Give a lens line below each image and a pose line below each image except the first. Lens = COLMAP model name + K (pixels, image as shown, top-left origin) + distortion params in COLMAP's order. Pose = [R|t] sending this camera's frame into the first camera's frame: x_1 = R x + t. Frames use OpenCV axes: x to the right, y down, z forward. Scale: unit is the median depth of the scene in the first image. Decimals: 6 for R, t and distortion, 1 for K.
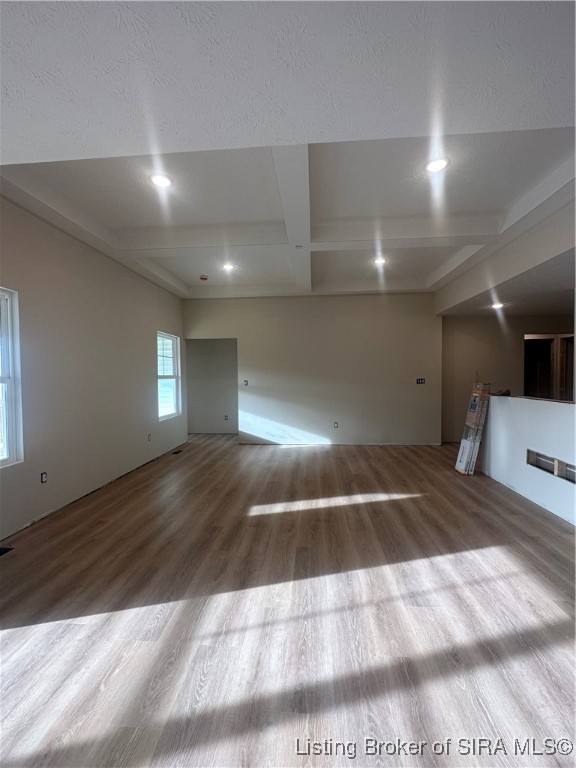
lens RADIAL K [[309.0, 0, 291.1], [0, 309.0, 381.8], [0, 0, 1]] dist [-0.001256, -0.000299]
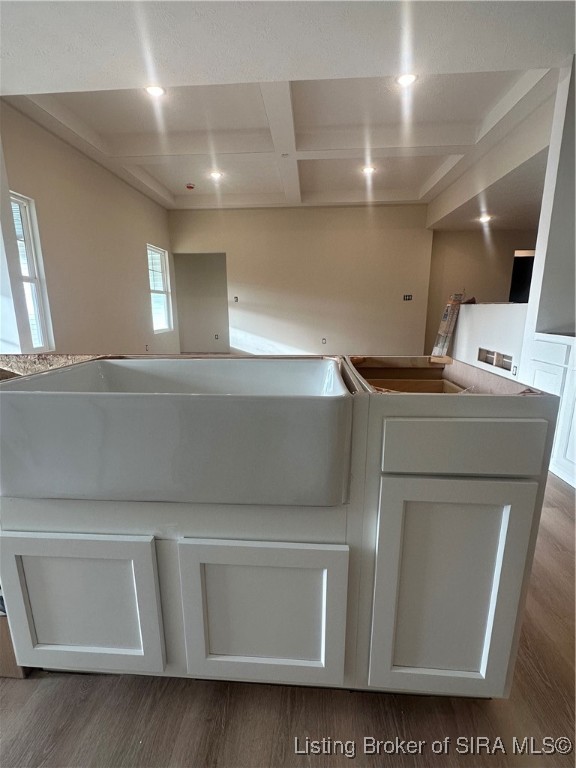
lens RADIAL K [[326.3, 0, 283.4], [0, 326.3, 366.1], [0, 0, 1]] dist [-0.000202, 0.000327]
pose [[0.999980, 0.006342, 0.000808, 0.013851], [-0.006385, 0.983890, 0.178660, 0.040797], [0.000338, -0.178662, 0.983911, -0.131990]]
